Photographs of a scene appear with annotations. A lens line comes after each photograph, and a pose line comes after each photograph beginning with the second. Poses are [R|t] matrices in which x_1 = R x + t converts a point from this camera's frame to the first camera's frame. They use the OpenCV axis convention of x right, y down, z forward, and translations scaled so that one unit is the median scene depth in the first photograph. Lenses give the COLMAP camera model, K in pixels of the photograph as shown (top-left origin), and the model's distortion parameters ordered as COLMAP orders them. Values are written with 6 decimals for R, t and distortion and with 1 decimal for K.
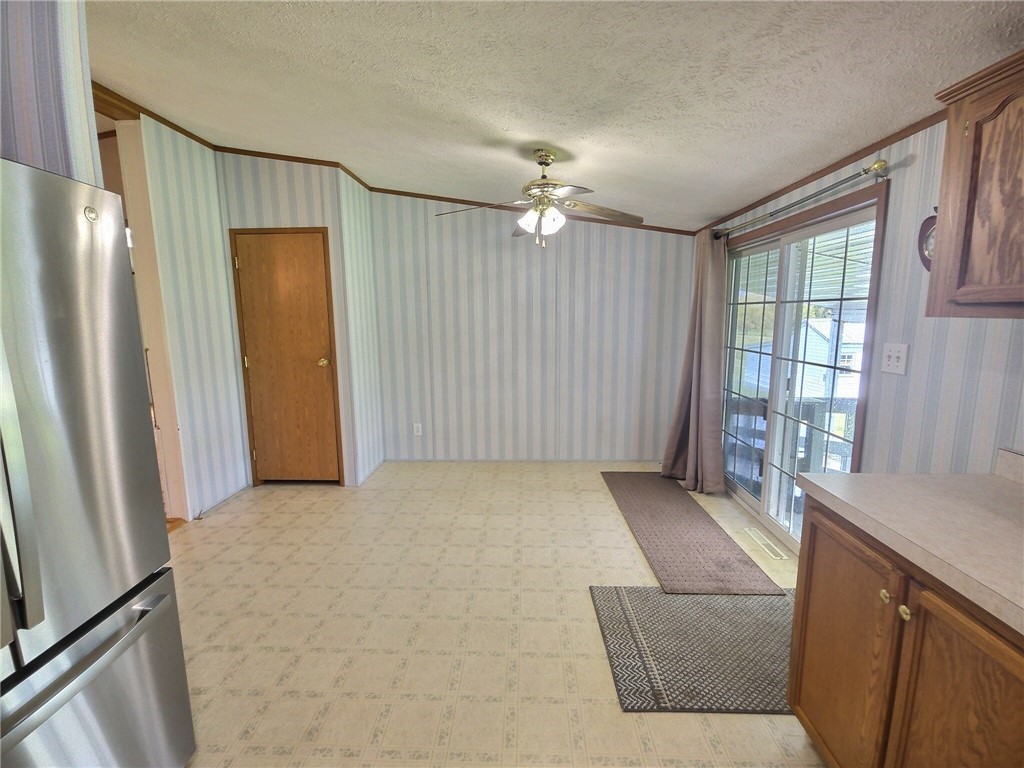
lens RADIAL K [[460.9, 0, 509.2], [0, 460.9, 383.1], [0, 0, 1]] dist [0.007568, -0.005327]
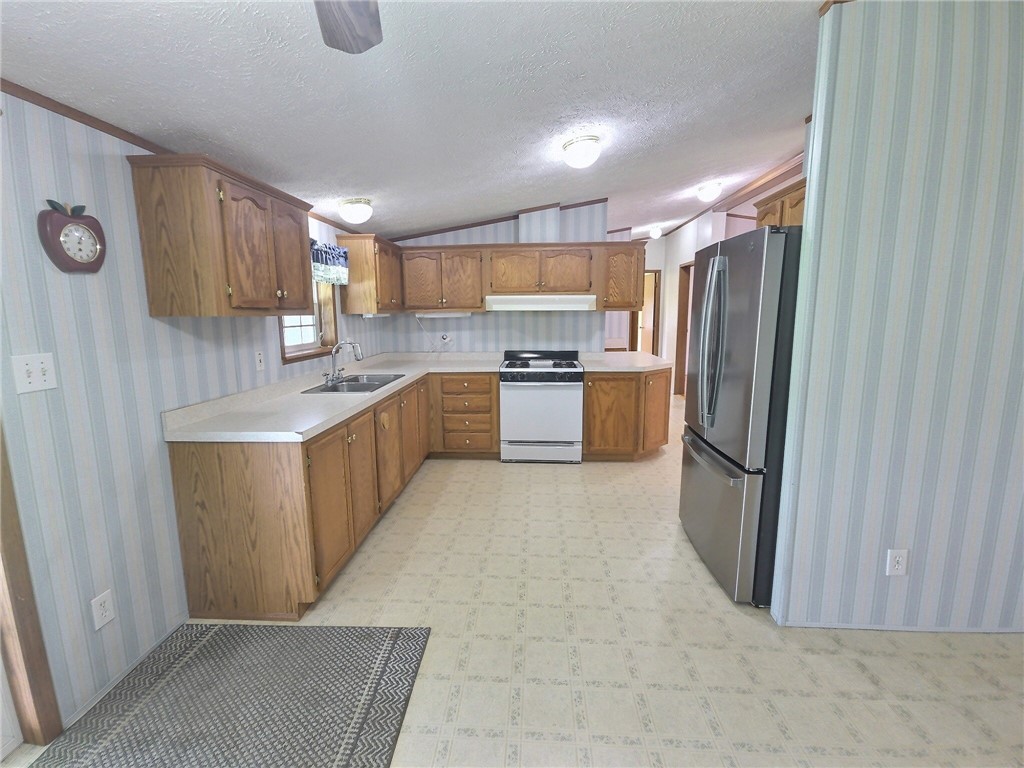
lens RADIAL K [[460.9, 0, 507.9], [0, 460.9, 382.1], [0, 0, 1]] dist [0.007568, -0.005327]
pose [[-0.999373, 0.016058, 0.031552, -0.010991], [0.024720, 0.954500, 0.297186, -0.258773], [-0.025344, 0.297779, -0.954298, 1.774460]]
